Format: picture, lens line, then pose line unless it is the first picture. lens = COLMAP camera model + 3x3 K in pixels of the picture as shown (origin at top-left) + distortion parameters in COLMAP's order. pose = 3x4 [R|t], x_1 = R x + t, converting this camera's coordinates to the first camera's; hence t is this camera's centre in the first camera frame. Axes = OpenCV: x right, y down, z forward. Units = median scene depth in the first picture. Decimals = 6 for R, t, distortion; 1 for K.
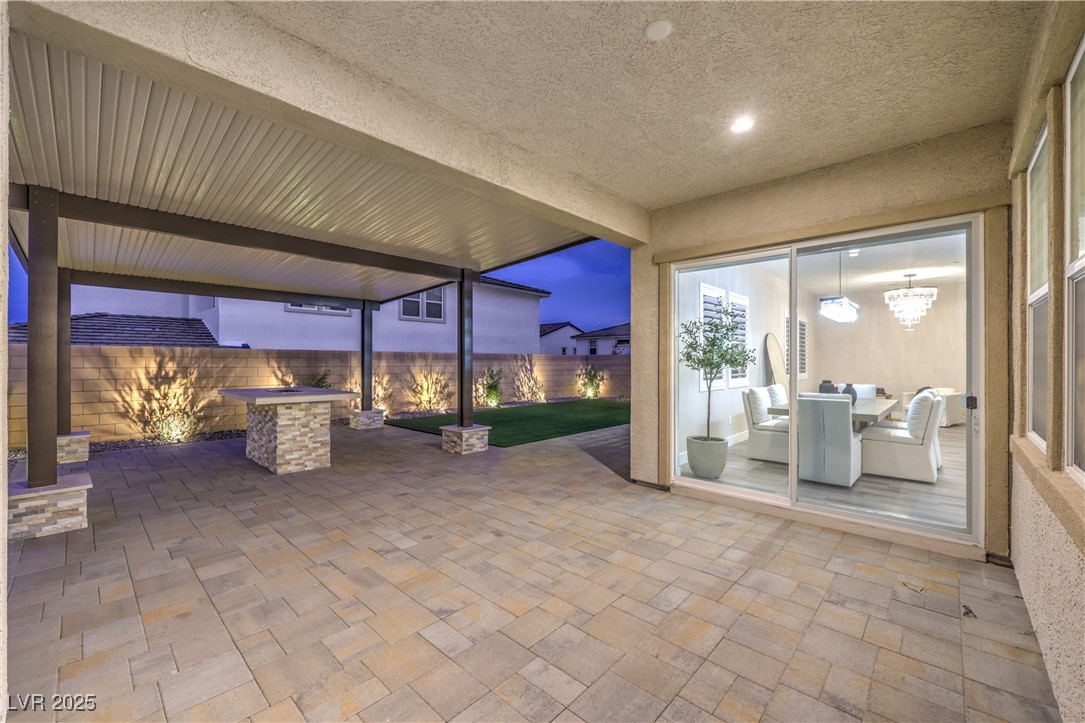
lens RADIAL K [[434.1, 0, 542.5], [0, 434.1, 361.5], [0, 0, 1]] dist [-0.002342, 0.000085]
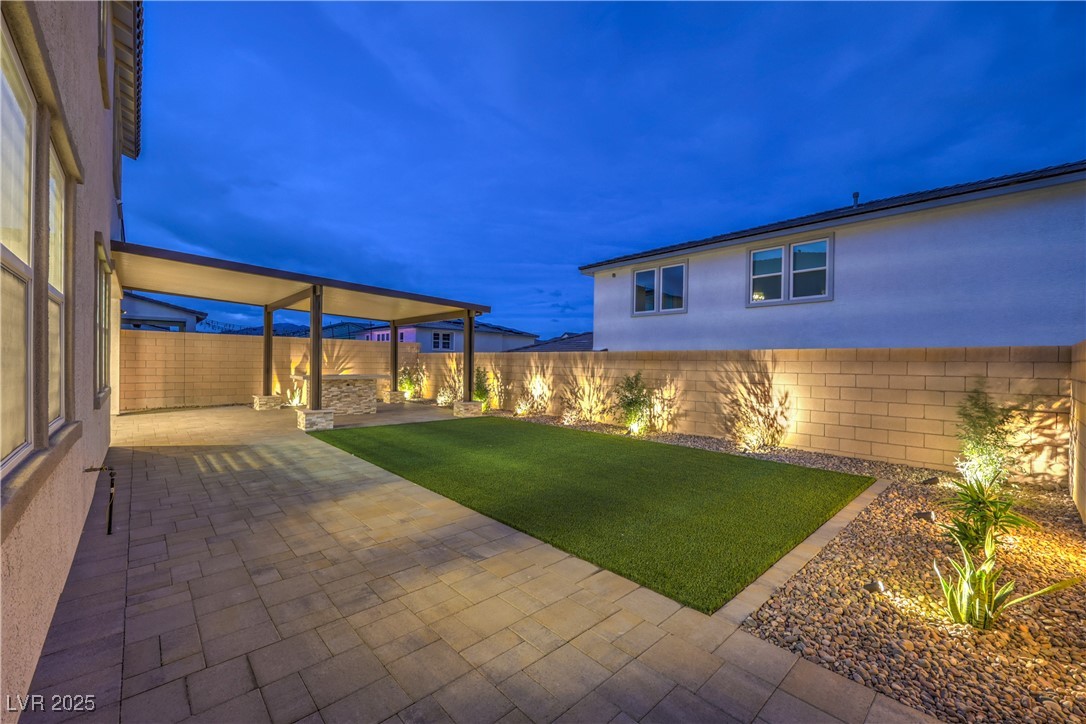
lens RADIAL K [[434.5, 0, 543.0], [0, 434.5, 362.0], [0, 0, 1]] dist [-0.002342, 0.000085]
pose [[-0.068072, 0.003153, -0.997675, 1.221724], [-0.016033, 0.999862, 0.004254, -0.005188], [0.997552, 0.016286, -0.068013, 2.058255]]
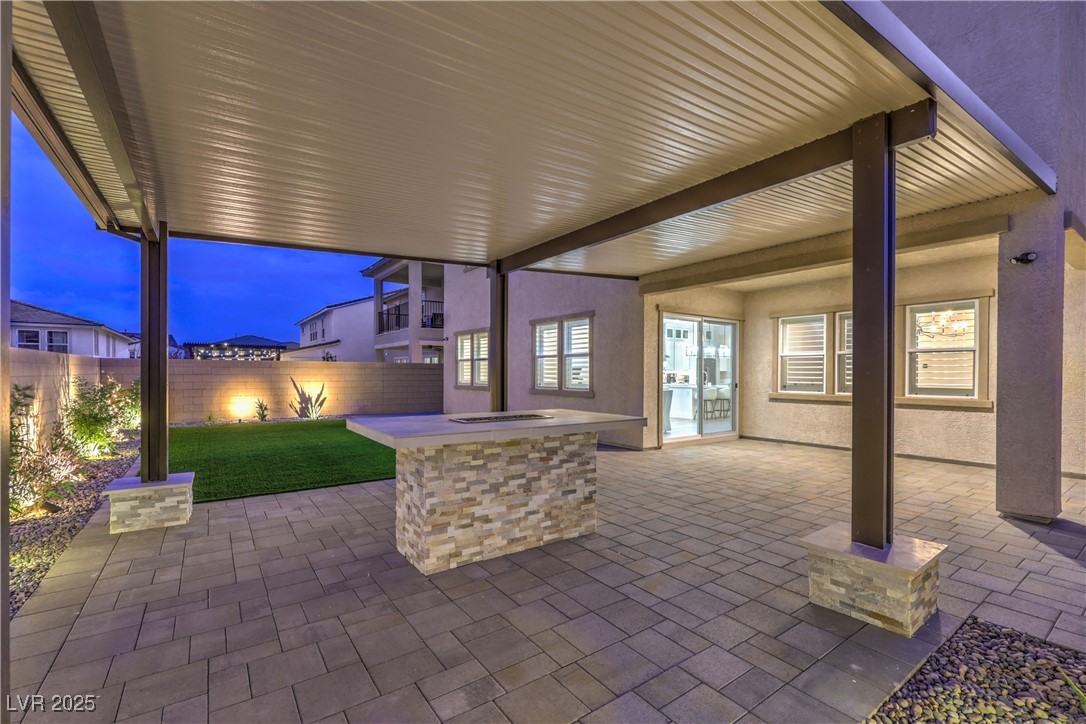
lens RADIAL K [[460.4, 0, 566.6], [0, 460.4, 377.7], [0, 0, 1]] dist [-0.000353, -0.000009]
pose [[0.189292, -0.008913, 0.981880, -1.224991], [-0.004607, 0.999940, 0.009966, 0.007497], [-0.981910, -0.006410, 0.189239, 0.827207]]
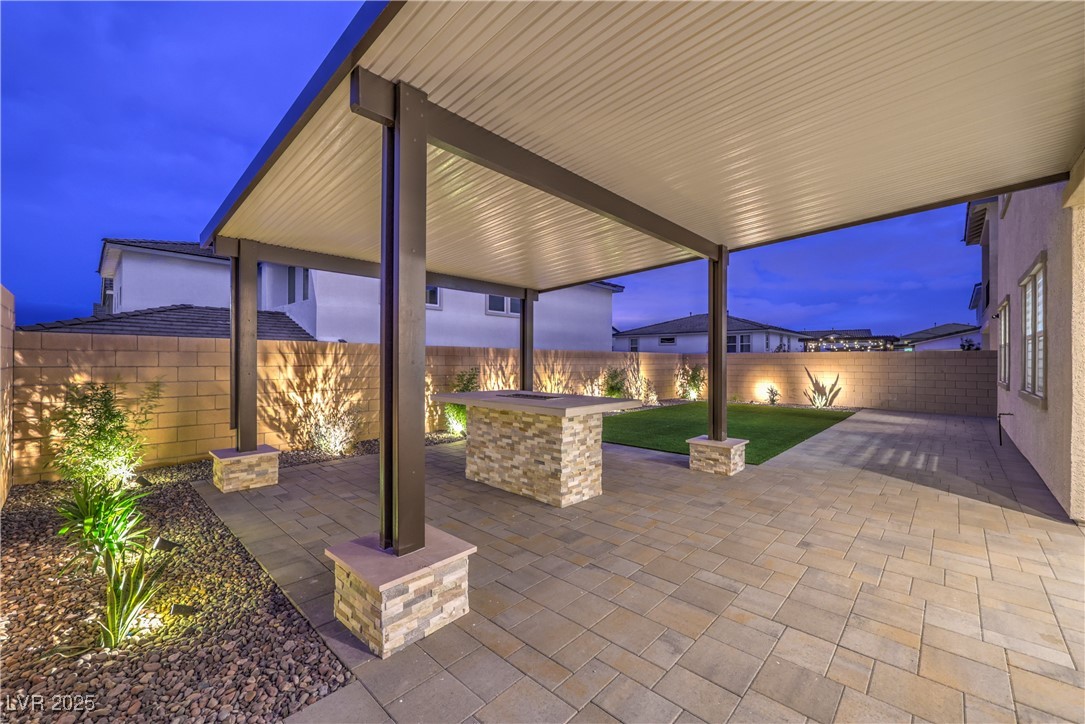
lens RADIAL K [[434.1, 0, 542.5], [0, 434.1, 362.0], [0, 0, 1]] dist [-0.002342, 0.000085]
pose [[0.999988, 0.003567, -0.003501, -0.594221], [-0.003556, 0.999989, 0.003174, 0.002813], [0.003512, -0.003162, 0.999989, 0.221119]]
